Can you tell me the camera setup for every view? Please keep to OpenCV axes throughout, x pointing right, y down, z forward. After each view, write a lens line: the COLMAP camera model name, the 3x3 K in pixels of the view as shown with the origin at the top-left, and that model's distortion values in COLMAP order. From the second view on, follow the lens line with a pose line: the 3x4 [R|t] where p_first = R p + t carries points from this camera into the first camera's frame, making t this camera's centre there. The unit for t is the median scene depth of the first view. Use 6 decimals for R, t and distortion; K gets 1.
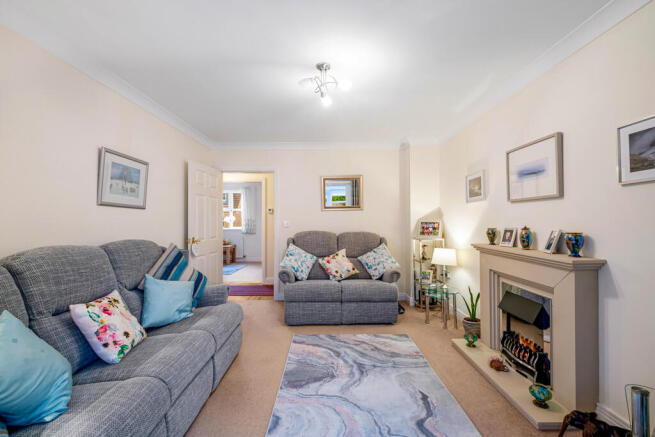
lens RADIAL K [[278.2, 0, 327.8], [0, 278.2, 217.7], [0, 0, 1]] dist [-0.002120, -0.000038]
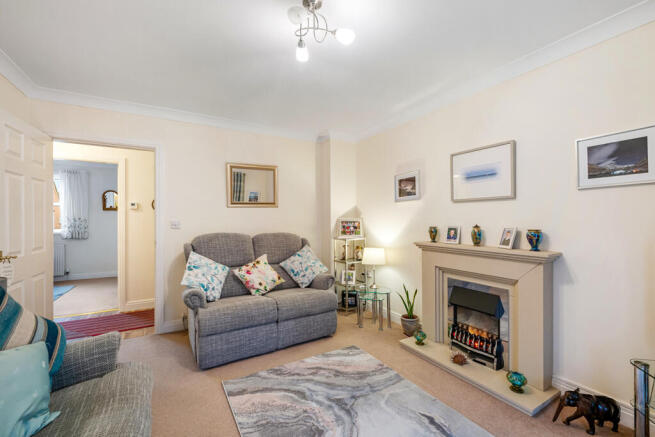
lens RADIAL K [[278.2, 0, 327.9], [0, 278.2, 218.7], [0, 0, 1]] dist [-0.002120, -0.000038]
pose [[0.864351, 0.000006, 0.502888, -0.287001], [-0.003501, 0.999976, 0.006005, 0.003185], [-0.502876, -0.006951, 0.864331, 0.310903]]
